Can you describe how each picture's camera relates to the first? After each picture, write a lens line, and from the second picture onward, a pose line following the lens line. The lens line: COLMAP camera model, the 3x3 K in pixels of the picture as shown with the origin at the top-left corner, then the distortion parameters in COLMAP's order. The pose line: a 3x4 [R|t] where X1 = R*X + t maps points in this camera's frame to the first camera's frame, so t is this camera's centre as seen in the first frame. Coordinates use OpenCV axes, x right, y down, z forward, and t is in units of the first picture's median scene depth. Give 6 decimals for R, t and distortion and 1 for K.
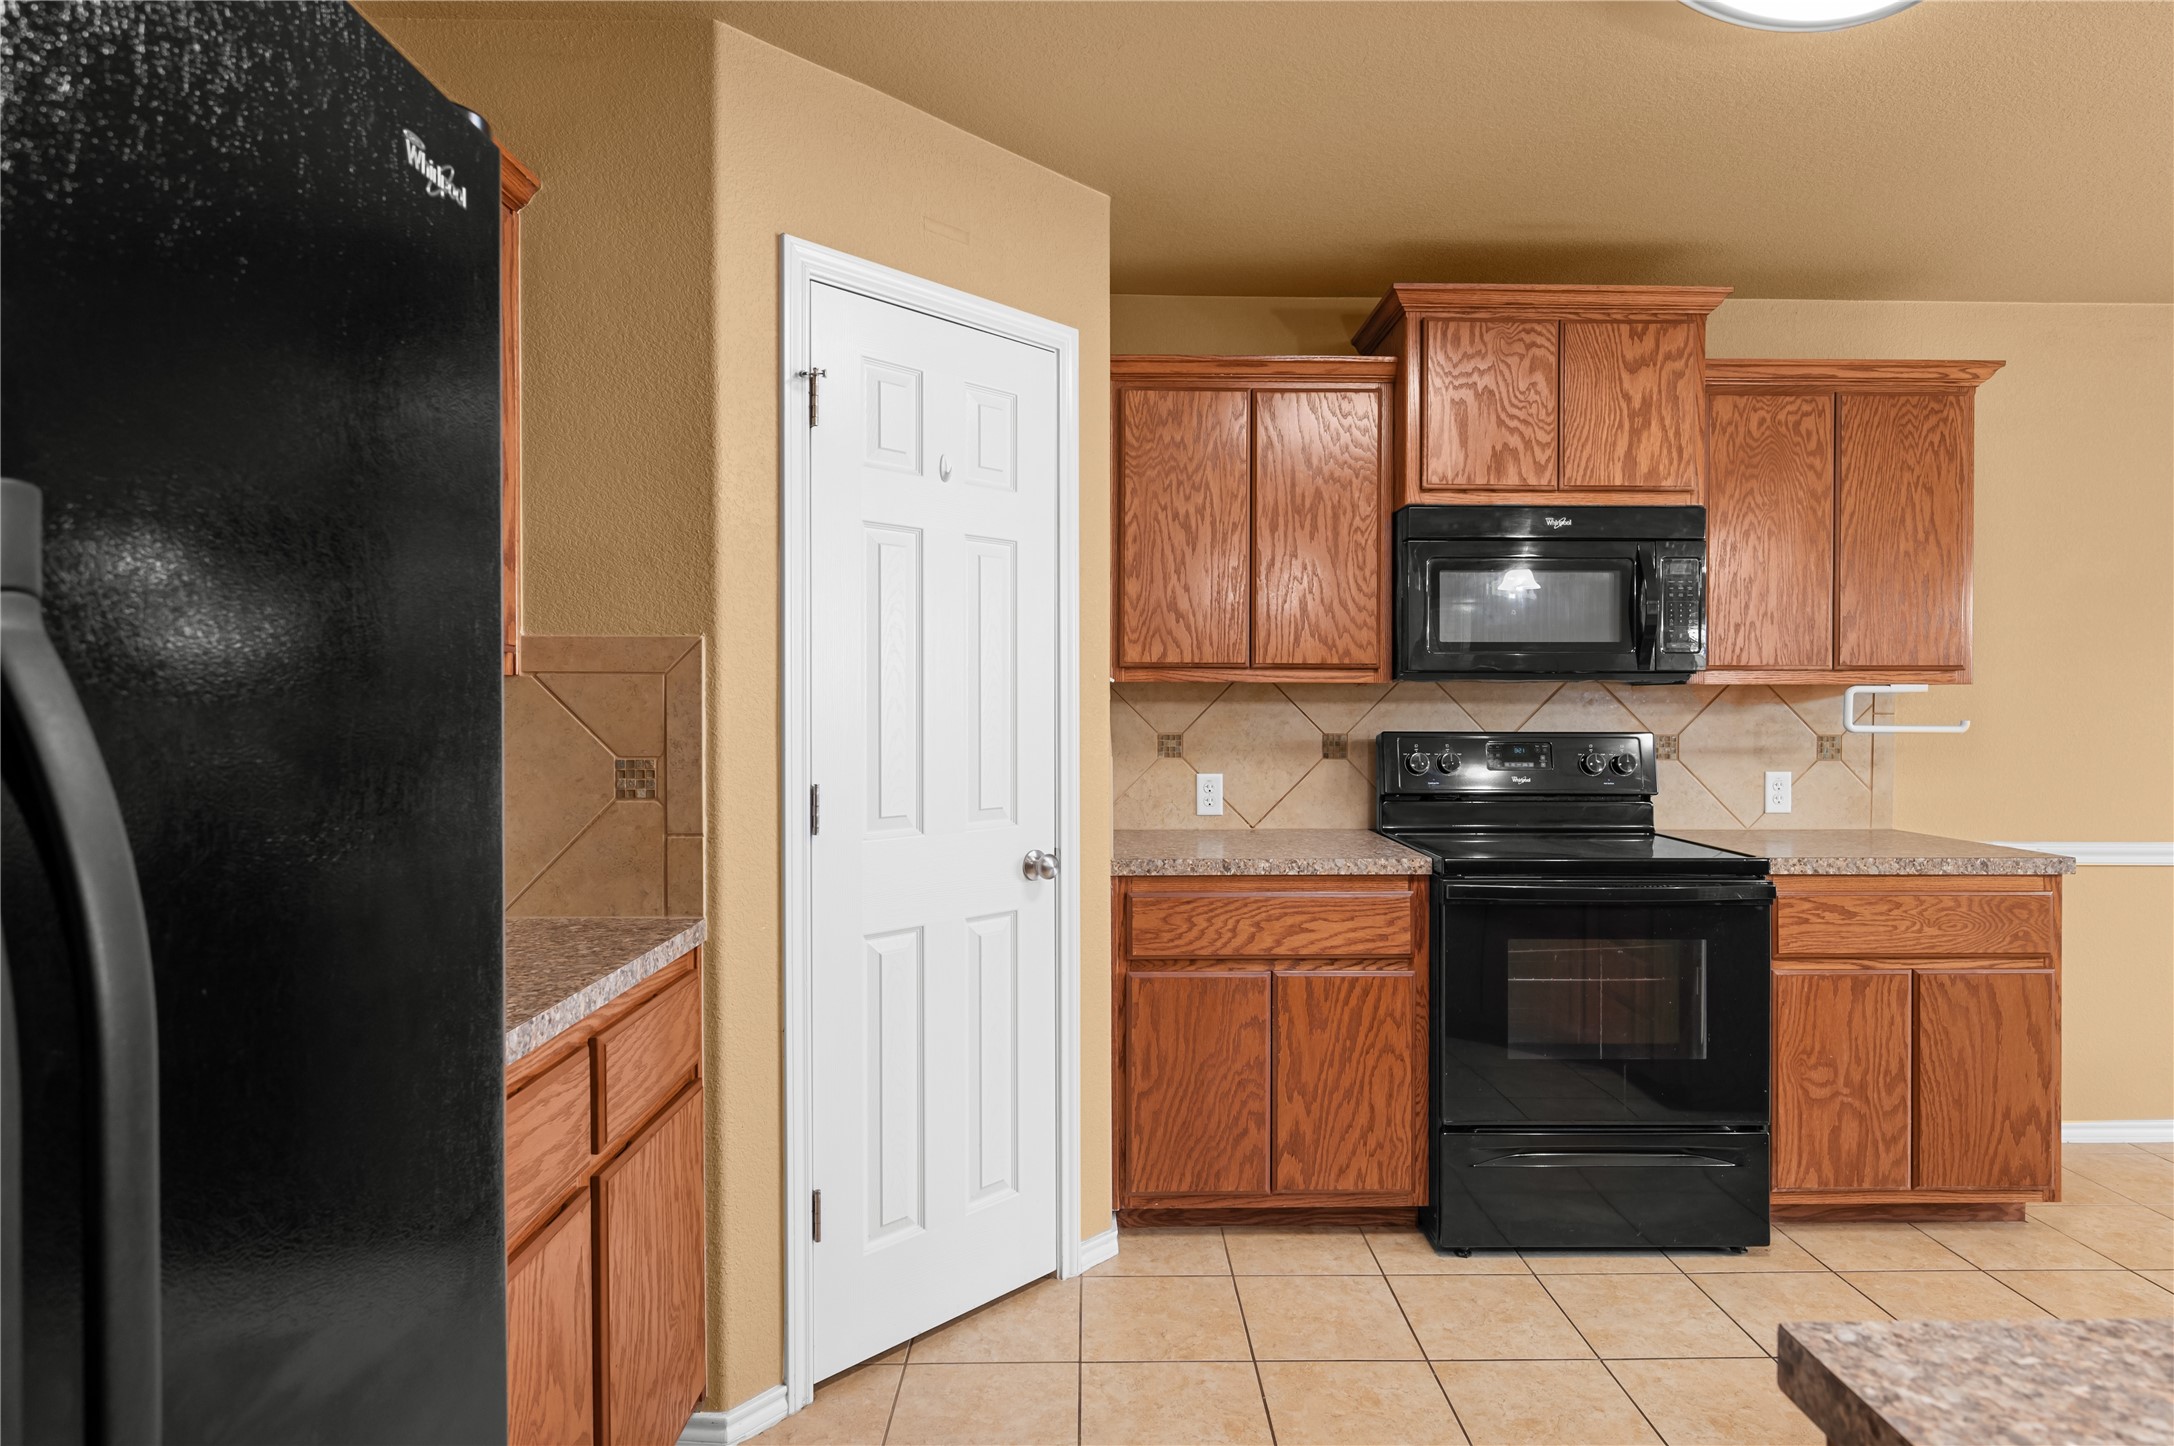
lens RADIAL K [[1163.0, 0, 1099.7], [0, 1163.0, 715.6], [0, 0, 1]] dist [-0.002168, -0.000329]
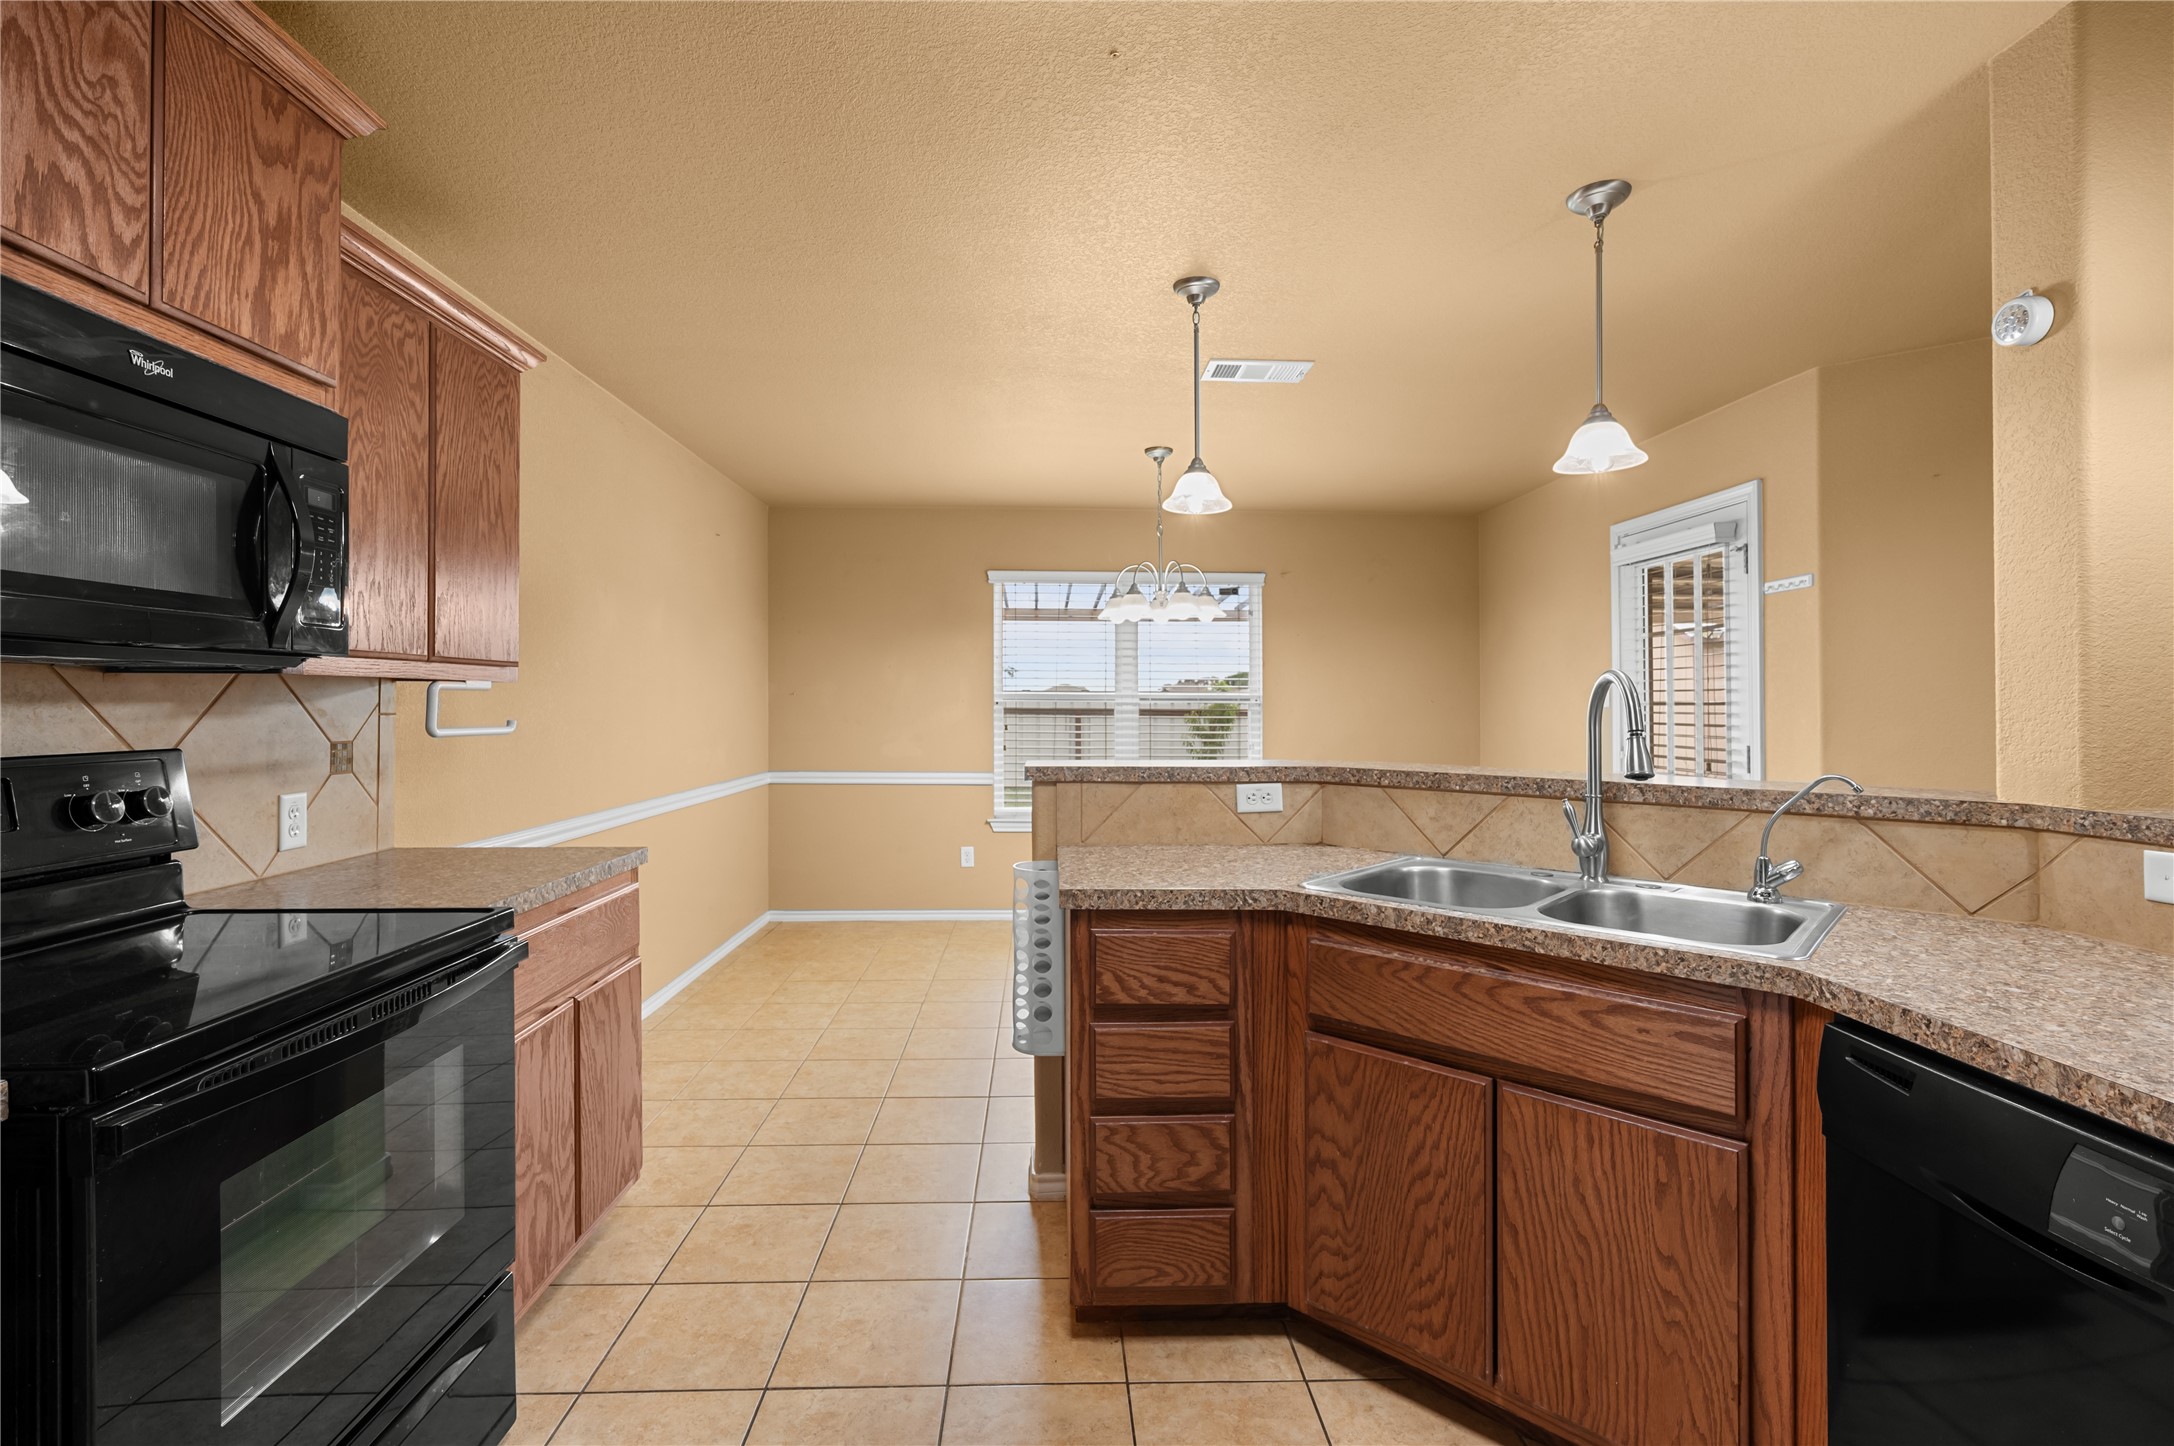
lens RADIAL K [[983.6, 0, 1082.8], [0, 983.6, 703.0], [0, 0, 1]] dist [0.000142, -0.000086]
pose [[-0.031565, 0.000491, 0.999502, -0.072182], [0.007277, 0.999973, -0.000262, -0.006593], [-0.999475, 0.007265, -0.031568, 0.566495]]
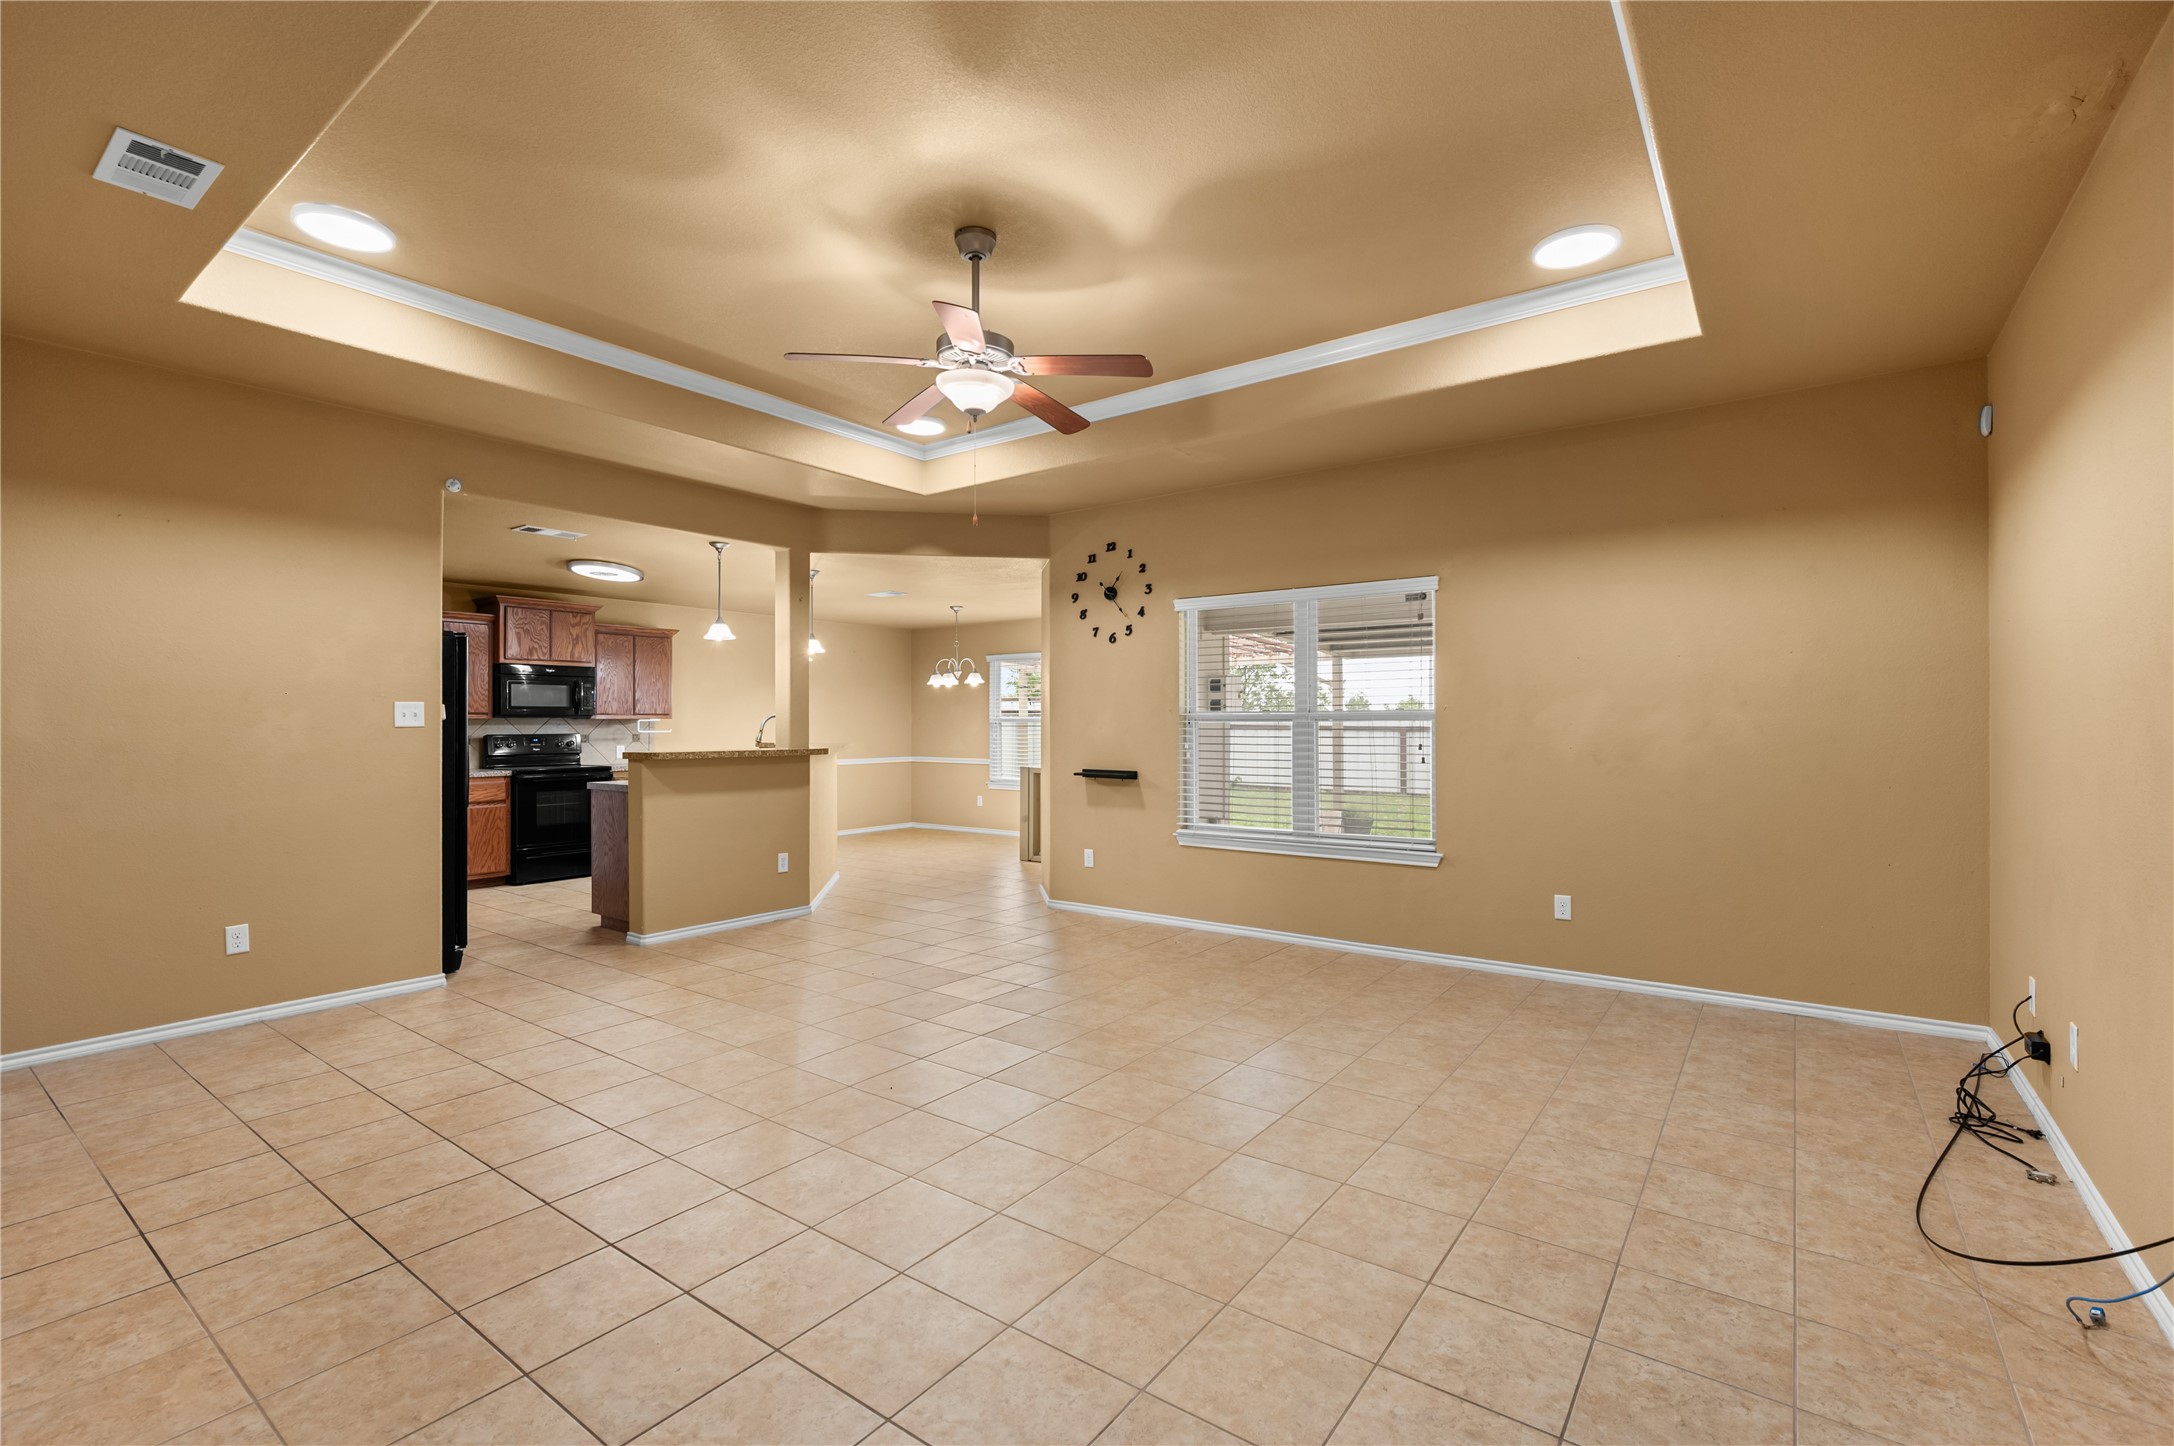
lens RADIAL K [[952.9, 0, 1100.0], [0, 952.9, 715.4], [0, 0, 1]] dist [-0.000388, -0.000080]
pose [[0.597169, 0.003127, 0.802110, -0.844556], [0.013081, 0.999821, -0.013637, 0.019398], [-0.802009, 0.018636, 0.597021, -1.870584]]
